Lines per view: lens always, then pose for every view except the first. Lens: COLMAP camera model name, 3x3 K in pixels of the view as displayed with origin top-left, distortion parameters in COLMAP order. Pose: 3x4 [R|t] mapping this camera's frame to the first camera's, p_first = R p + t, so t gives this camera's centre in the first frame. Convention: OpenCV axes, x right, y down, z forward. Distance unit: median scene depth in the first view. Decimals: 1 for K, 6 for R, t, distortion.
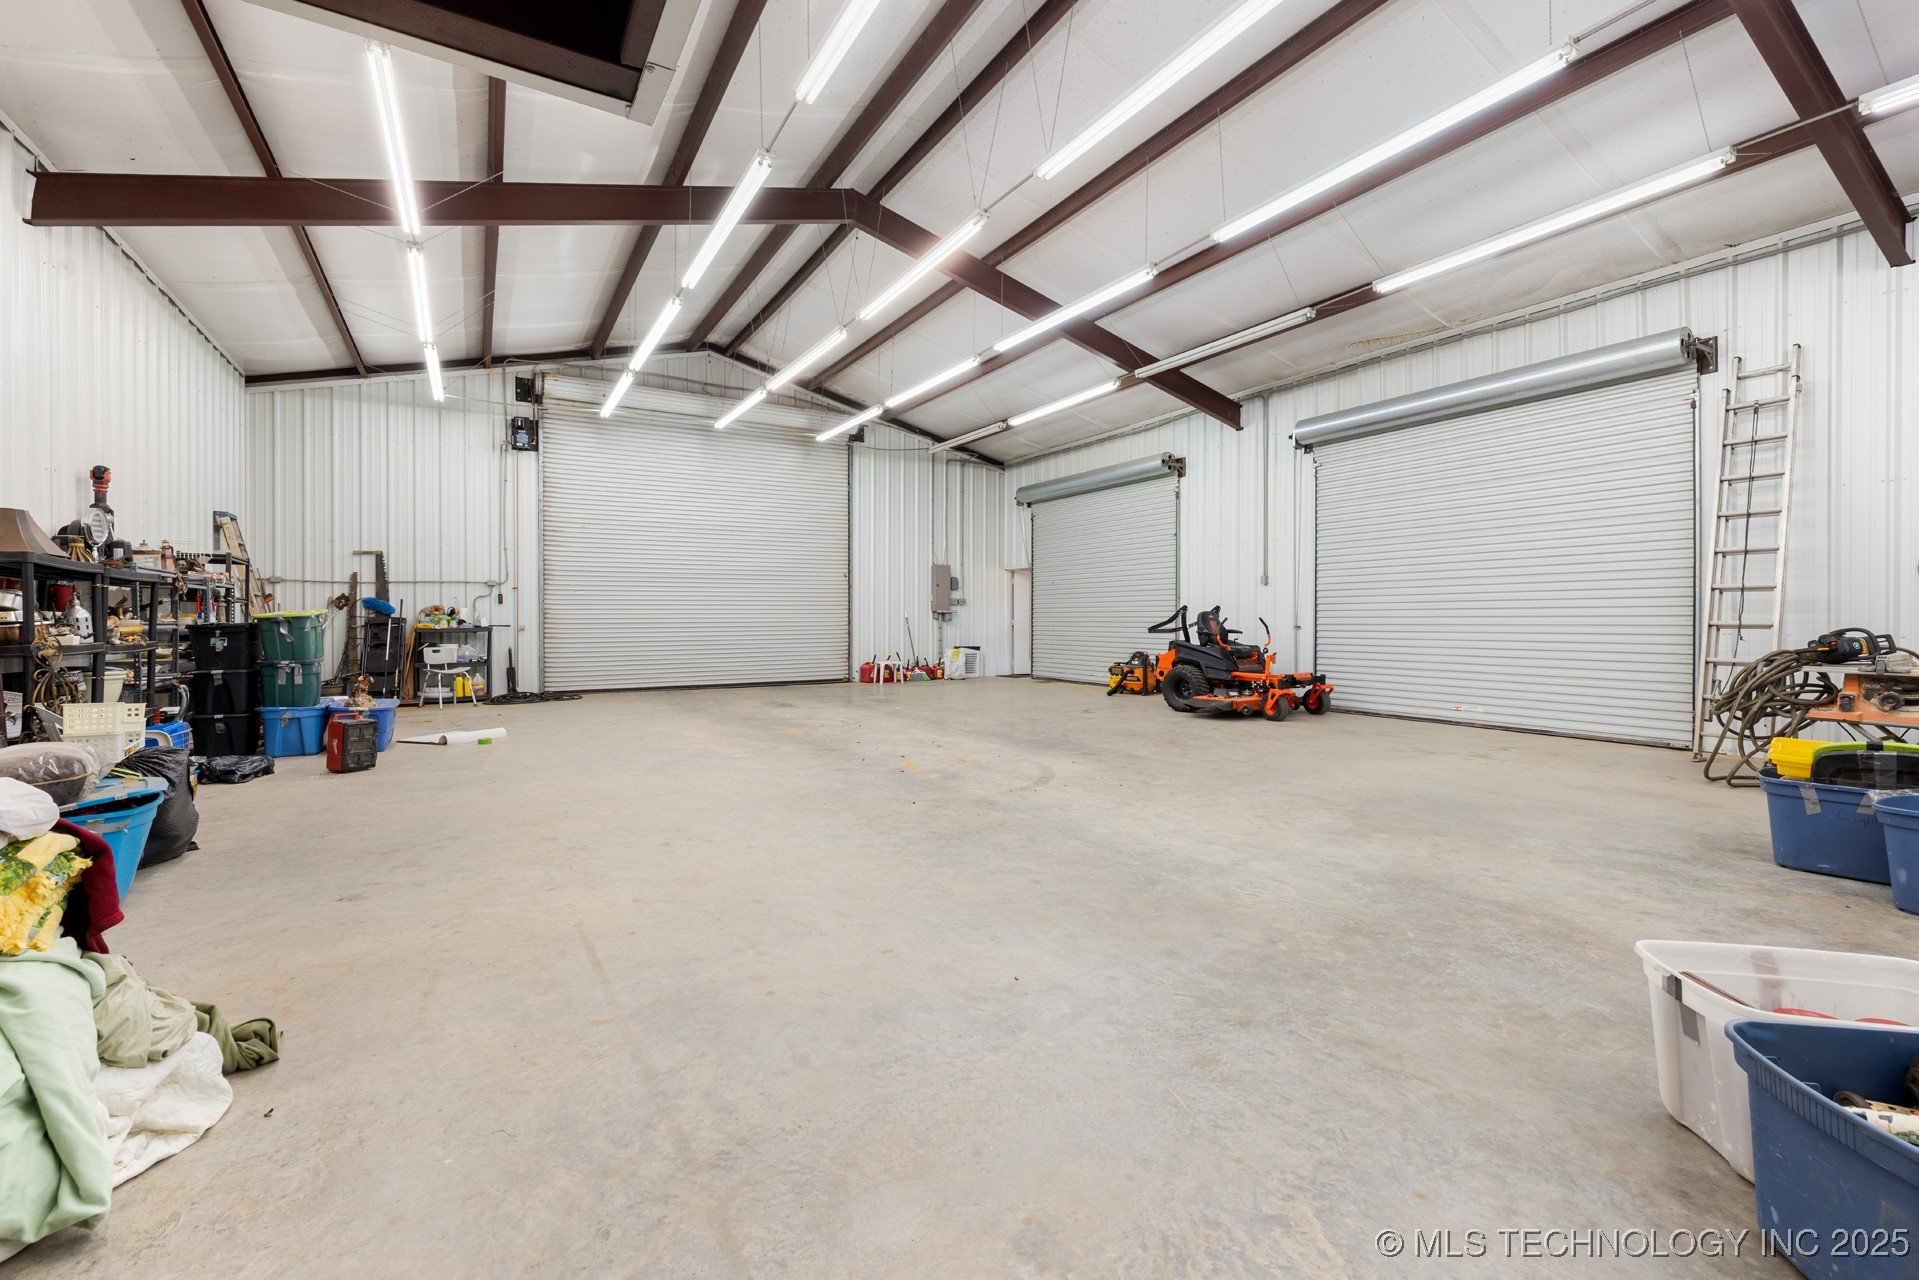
lens RADIAL K [[817.6, 0, 970.0], [0, 817.6, 629.6], [0, 0, 1]] dist [0.000911, 0.000503]
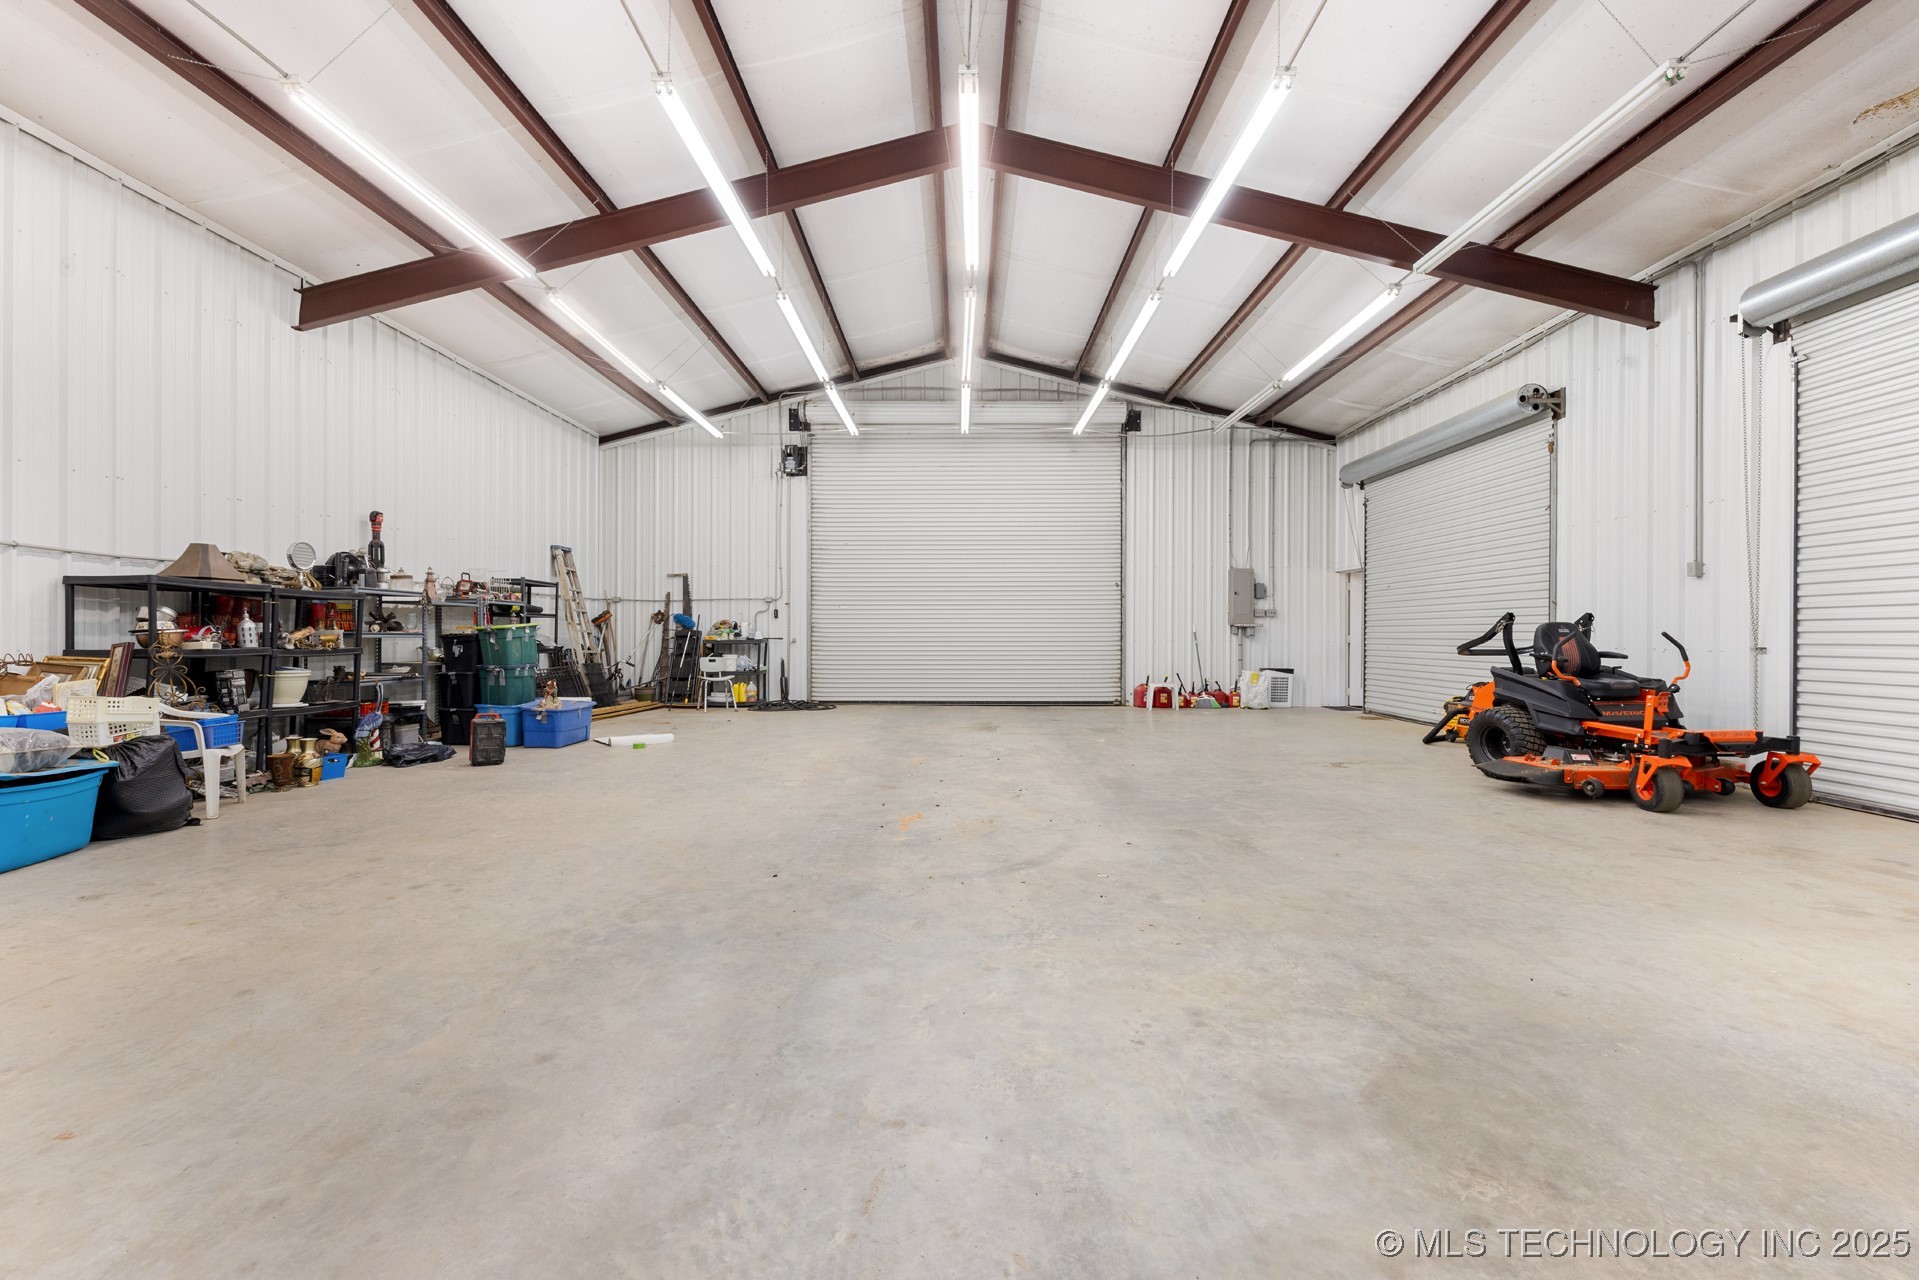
lens RADIAL K [[817.6, 0, 954.7], [0, 817.6, 641.0], [0, 0, 1]] dist [0.000911, 0.000503]
pose [[0.851067, 0.007836, -0.524999, 0.208239], [-0.011126, 0.999933, -0.003113, -0.000702], [0.524939, 0.008491, 0.851097, 0.203634]]
